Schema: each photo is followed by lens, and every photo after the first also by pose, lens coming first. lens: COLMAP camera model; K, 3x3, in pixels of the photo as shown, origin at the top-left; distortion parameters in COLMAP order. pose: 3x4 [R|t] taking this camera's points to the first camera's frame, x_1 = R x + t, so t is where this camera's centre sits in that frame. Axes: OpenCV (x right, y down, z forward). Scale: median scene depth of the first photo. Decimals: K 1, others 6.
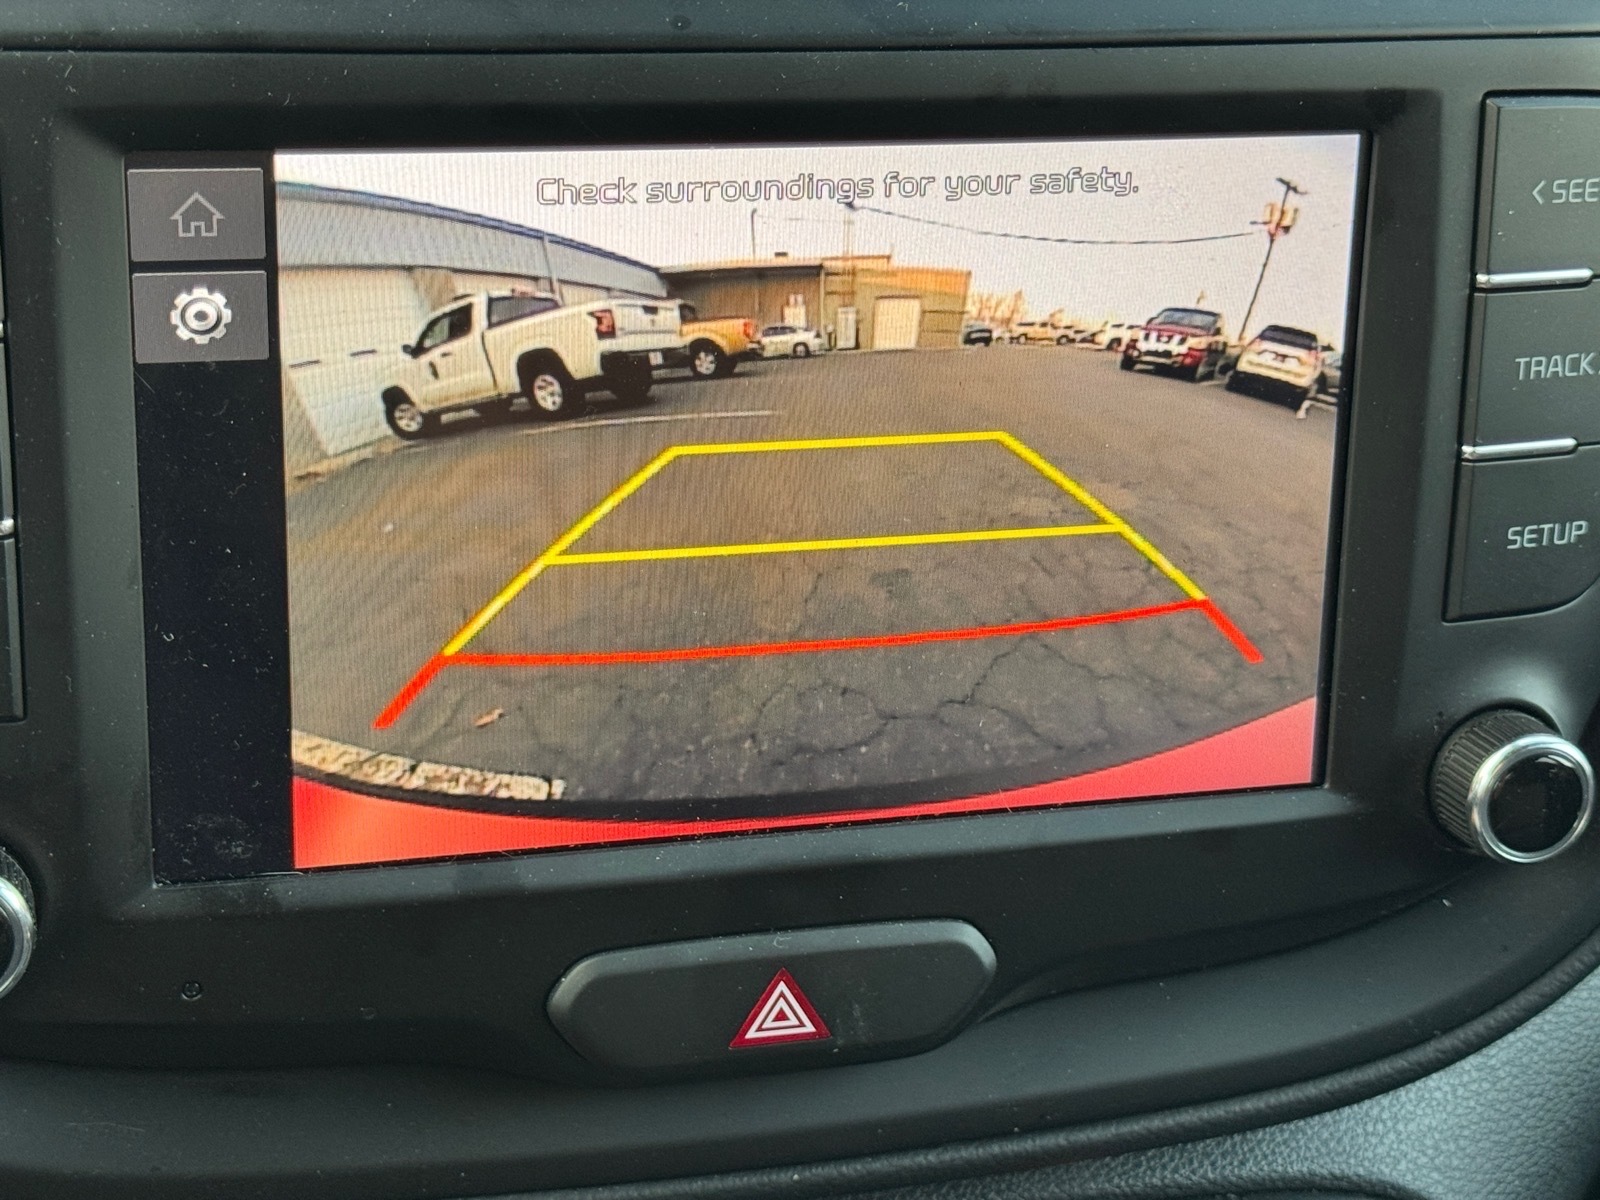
lens RADIAL K [[3026.3, 0, 791.3], [0, 3026.3, 608.0], [0, 0, 1]] dist [0.129926, 0.000000]
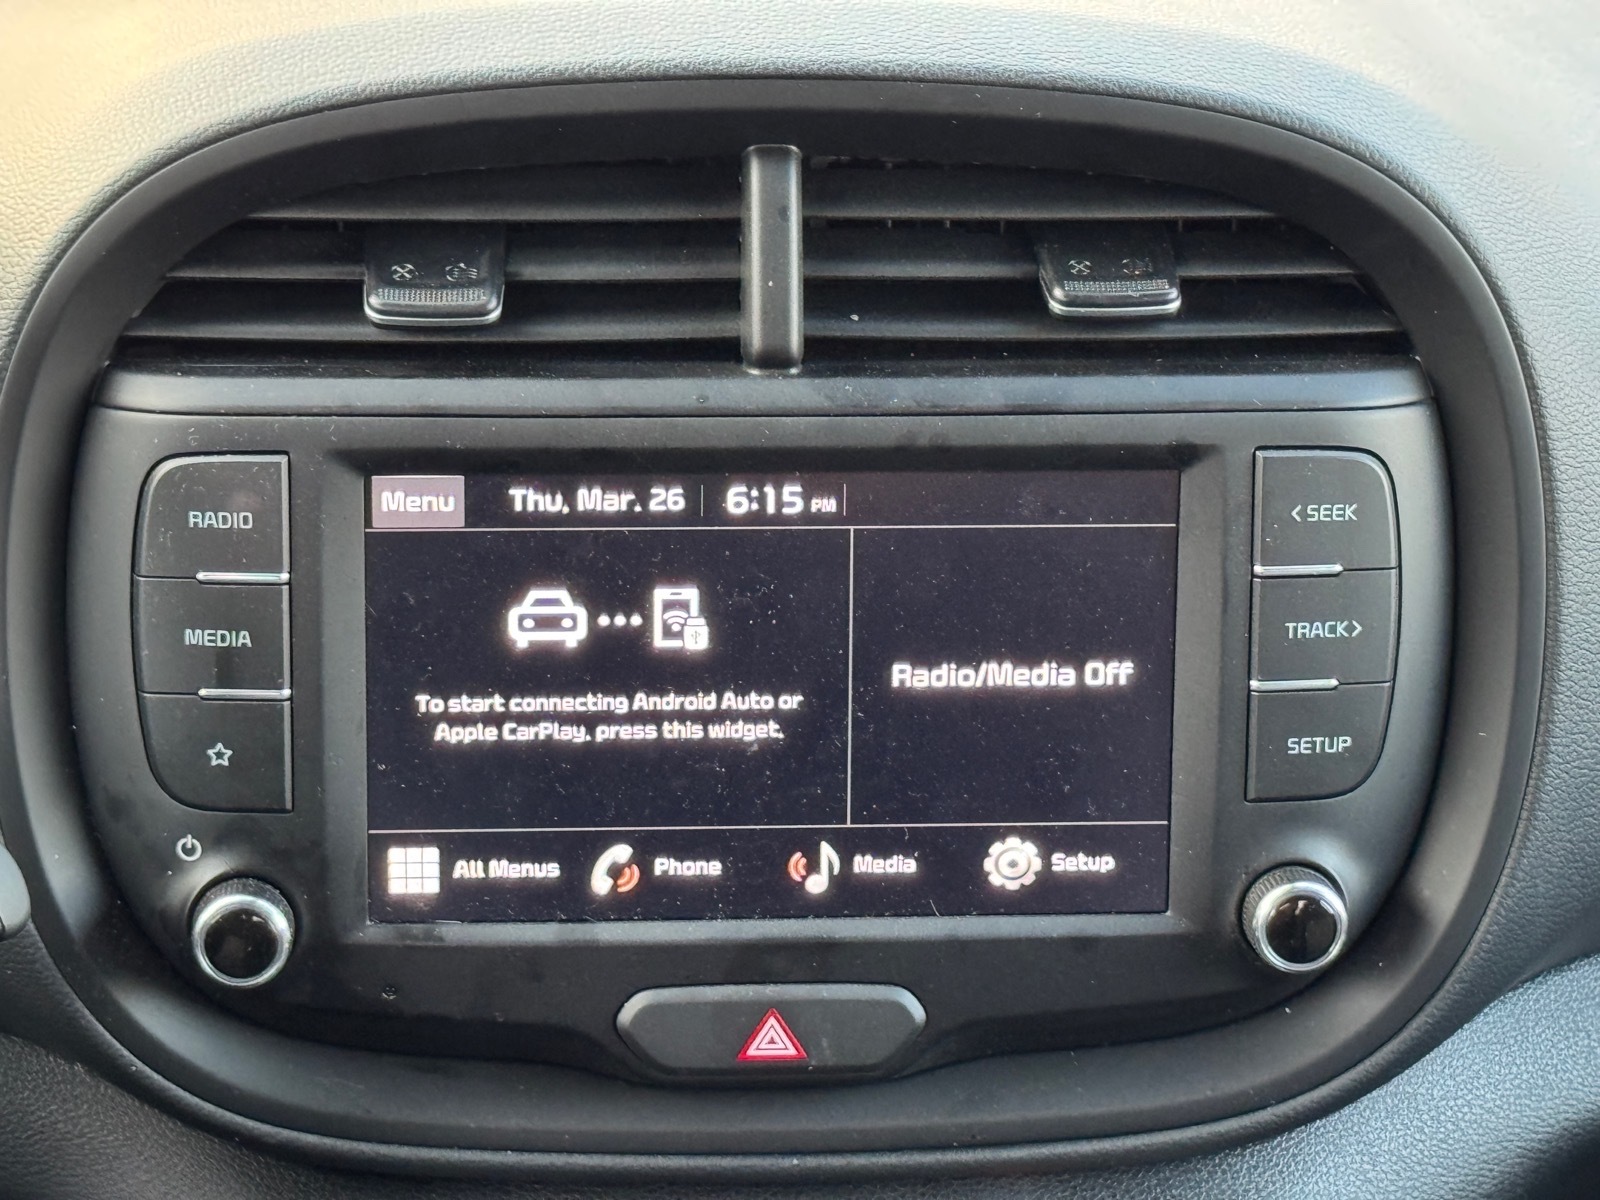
lens RADIAL K [[4358.2, 0, 800.7], [0, 4358.2, 609.8], [0, 0, 1]] dist [0.139086, 0.000000]
pose [[0.976318, 0.031923, -0.213973, 0.464934], [-0.047812, 0.996436, -0.069498, 0.070462], [0.210992, 0.078083, 0.974364, -1.120733]]
